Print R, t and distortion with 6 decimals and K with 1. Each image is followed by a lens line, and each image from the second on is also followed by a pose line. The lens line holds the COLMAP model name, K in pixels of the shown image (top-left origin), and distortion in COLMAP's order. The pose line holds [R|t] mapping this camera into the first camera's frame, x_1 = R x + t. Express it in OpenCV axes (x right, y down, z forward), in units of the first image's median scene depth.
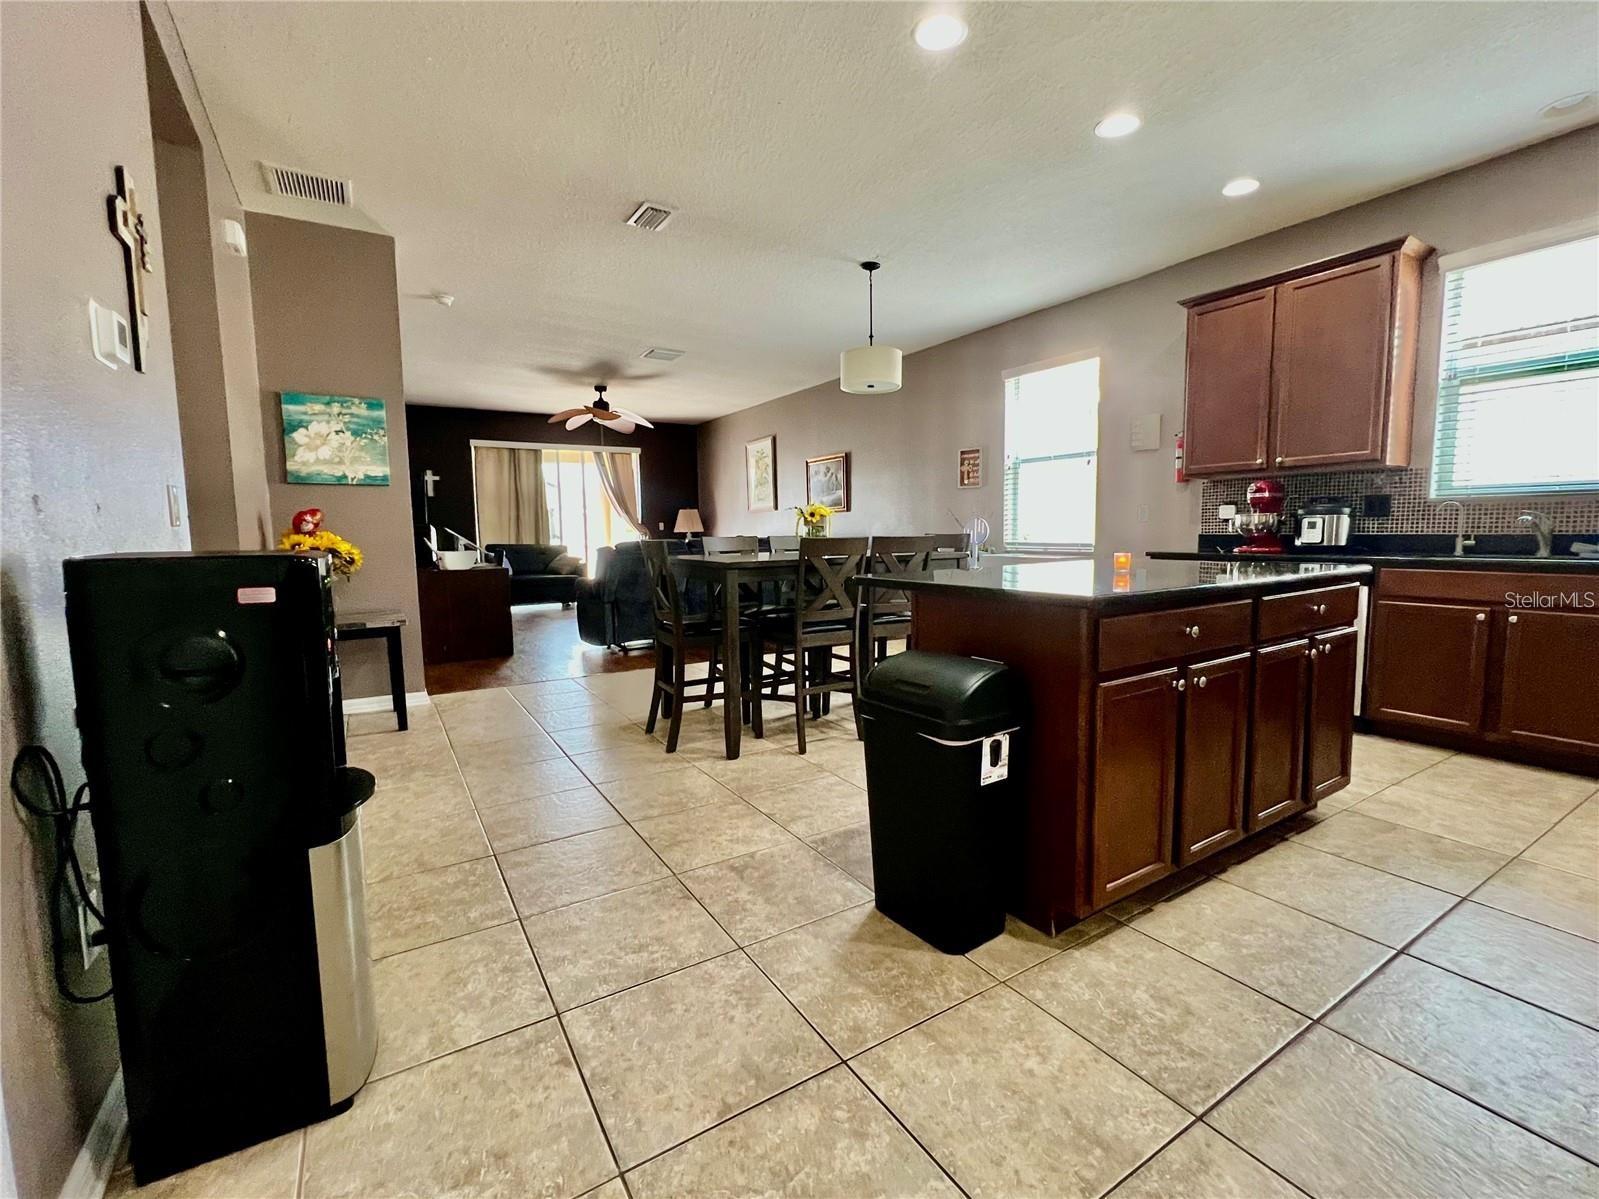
lens RADIAL K [[693.4, 0, 799.5], [0, 693.4, 599.5], [0, 0, 1]] dist [-0.002633, 0.000123]
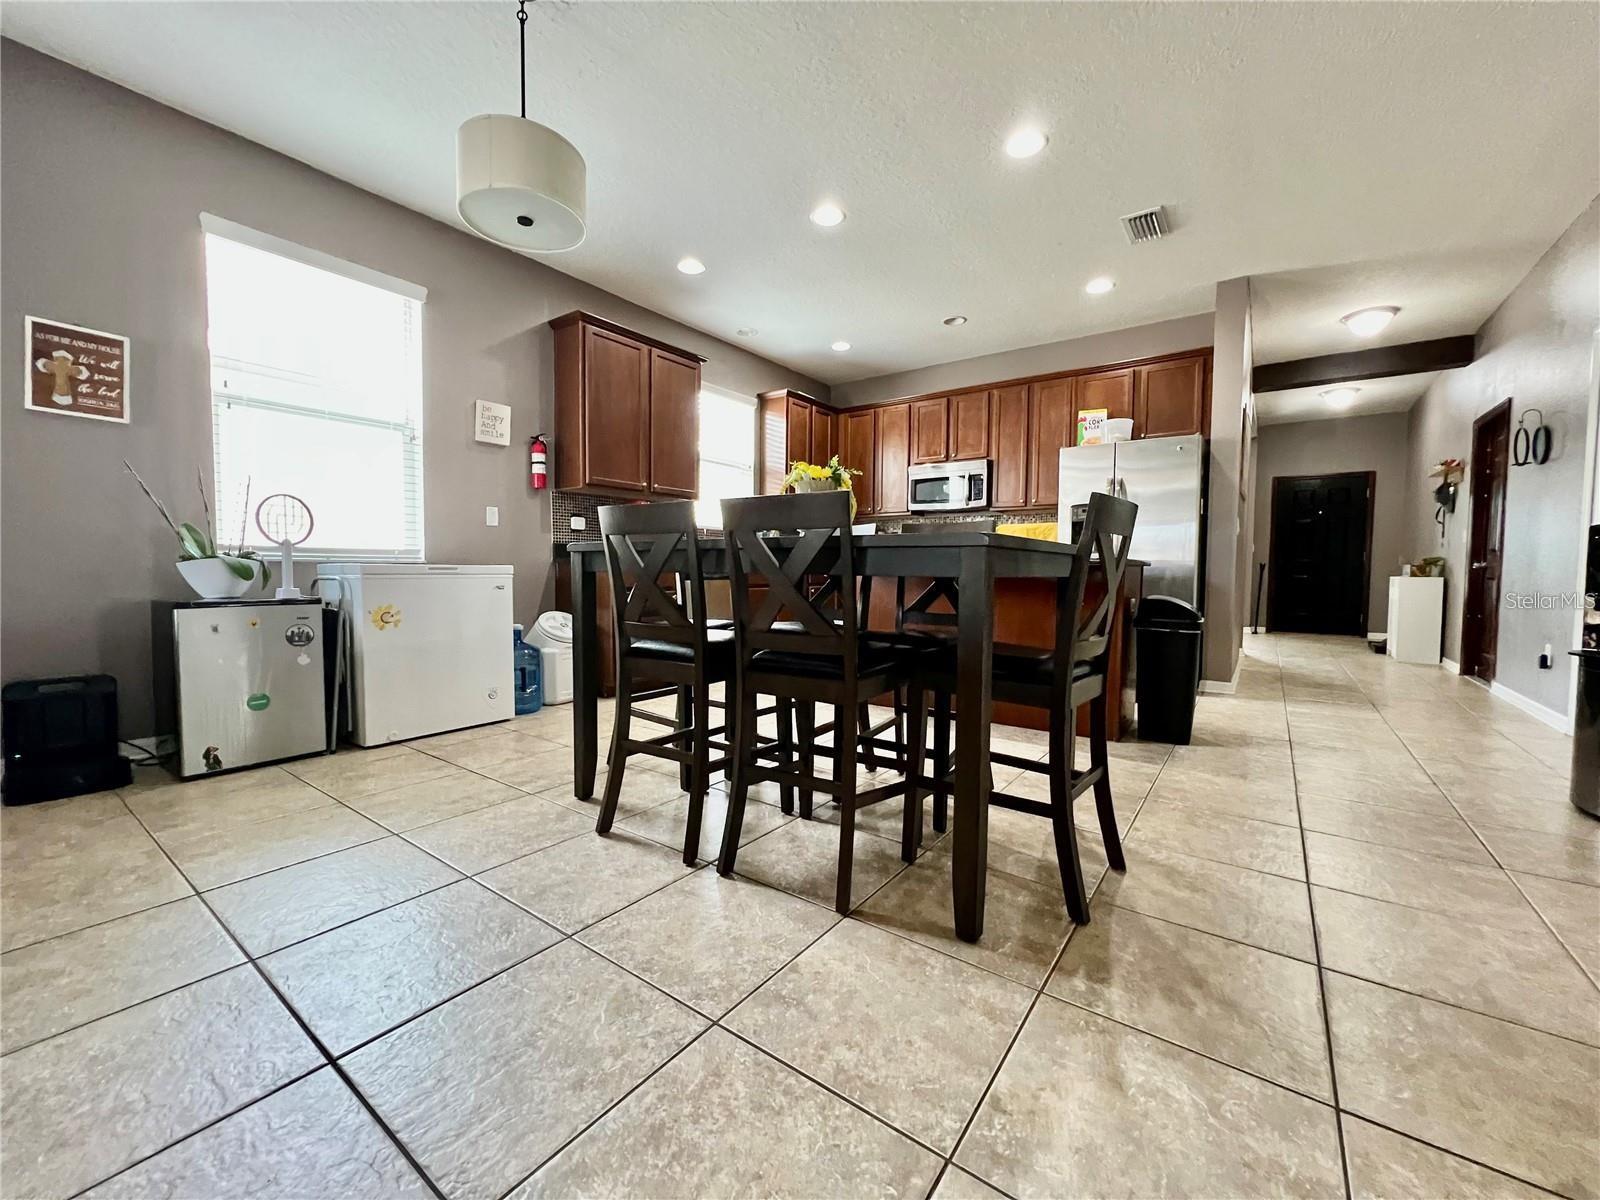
lens RADIAL K [[637.9, 0, 798.1], [0, 637.9, 599.8], [0, 0, 1]] dist [-0.002546, 0.000037]
pose [[-0.370665, -0.035406, 0.928091, -0.516545], [0.088326, 0.993400, 0.073174, -0.060947], [-0.924557, 0.109098, -0.365092, 1.271014]]
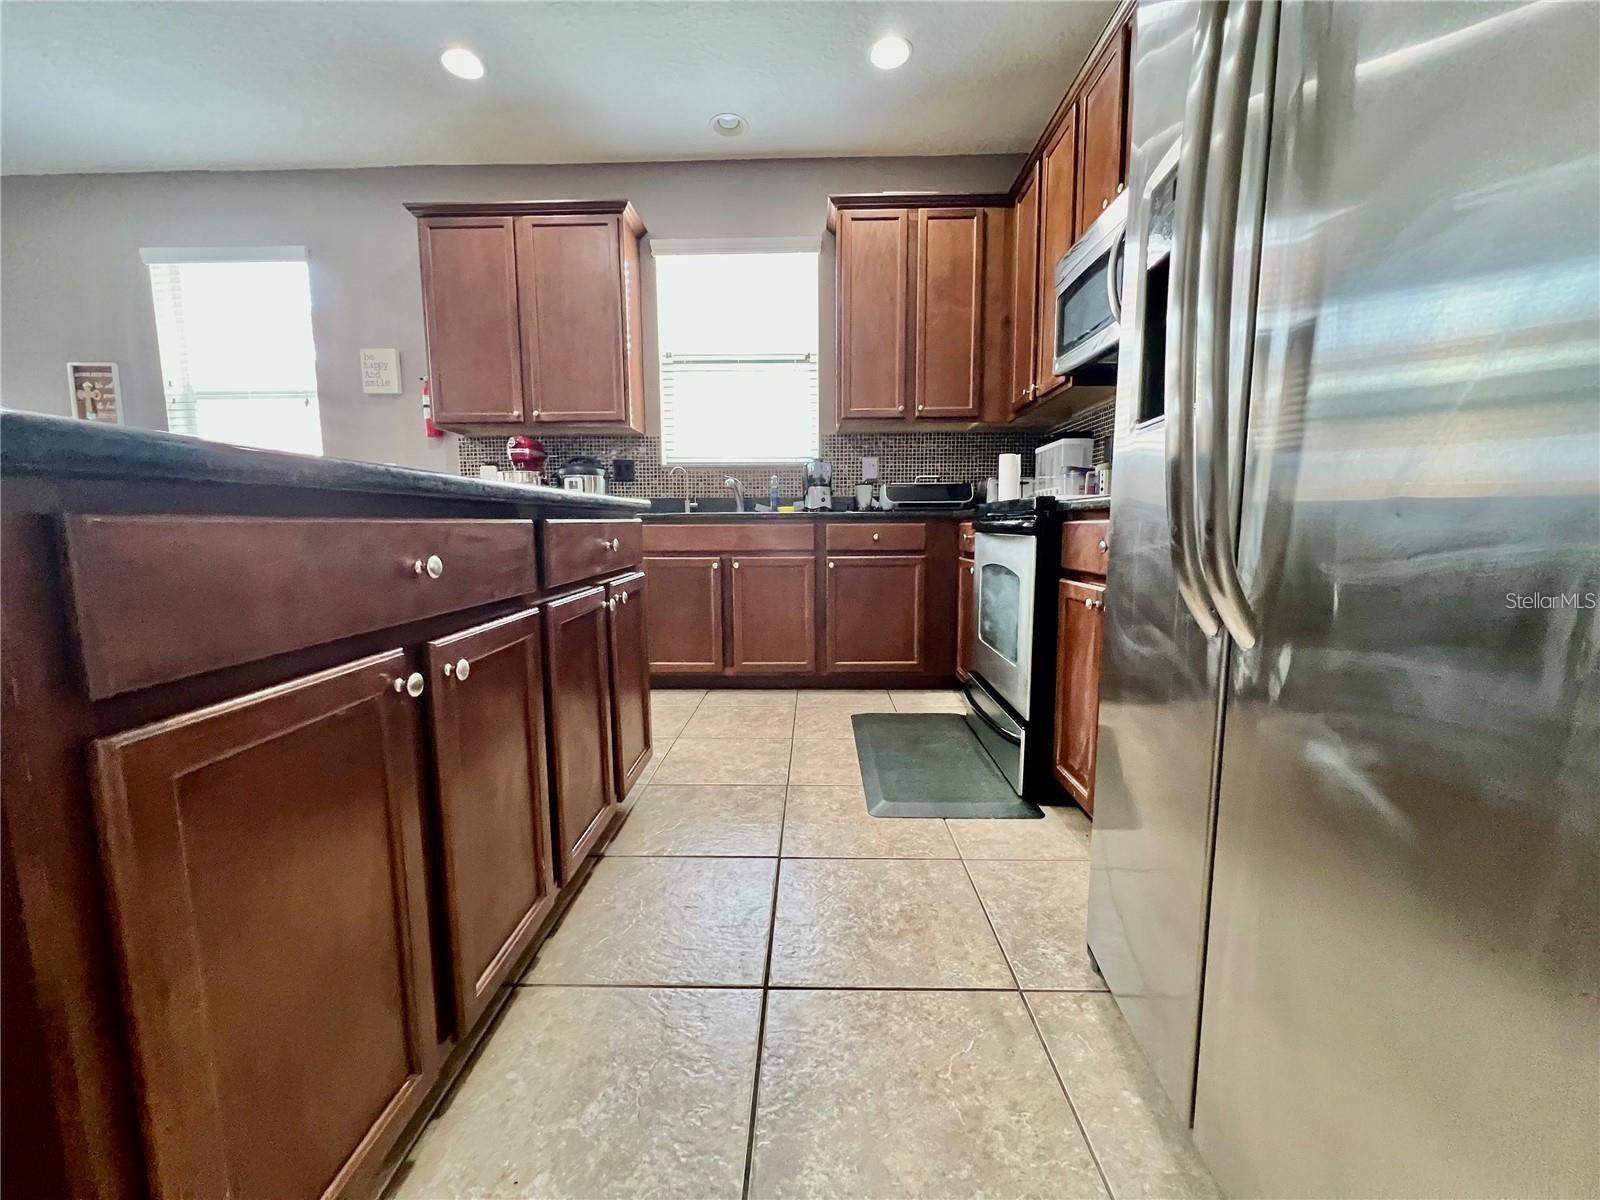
lens RADIAL K [[637.9, 0, 798.1], [0, 637.9, 599.8], [0, 0, 1]] dist [-0.002546, 0.000037]
pose [[0.546479, -0.085857, 0.833060, 0.165972], [0.080881, 0.995492, 0.049540, 0.032421], [-0.833558, 0.040306, 0.550960, 0.267961]]
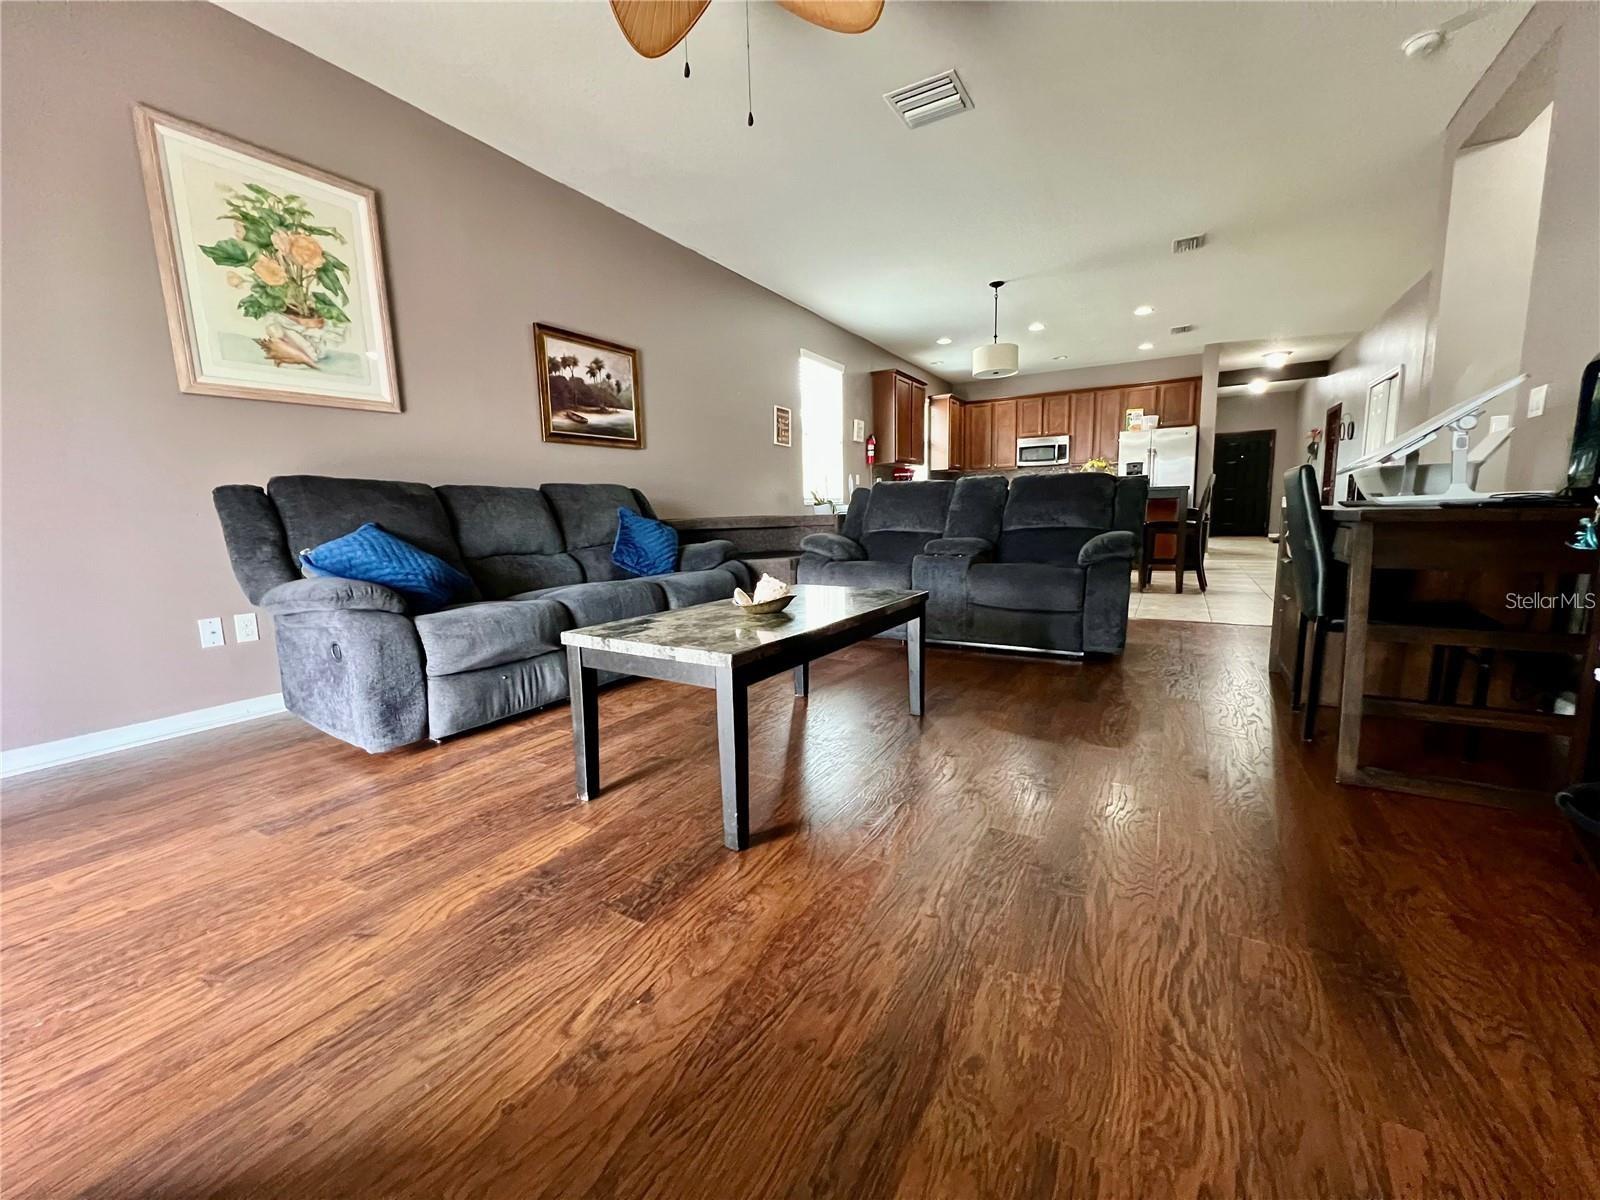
lens RADIAL K [[637.9, 0, 798.1], [0, 637.9, 599.8], [0, 0, 1]] dist [-0.002546, 0.000037]
pose [[-0.465555, -0.099144, 0.879448, -1.094974], [0.119253, 0.977615, 0.173340, -0.167153], [-0.876948, 0.185576, -0.443310, 2.492802]]
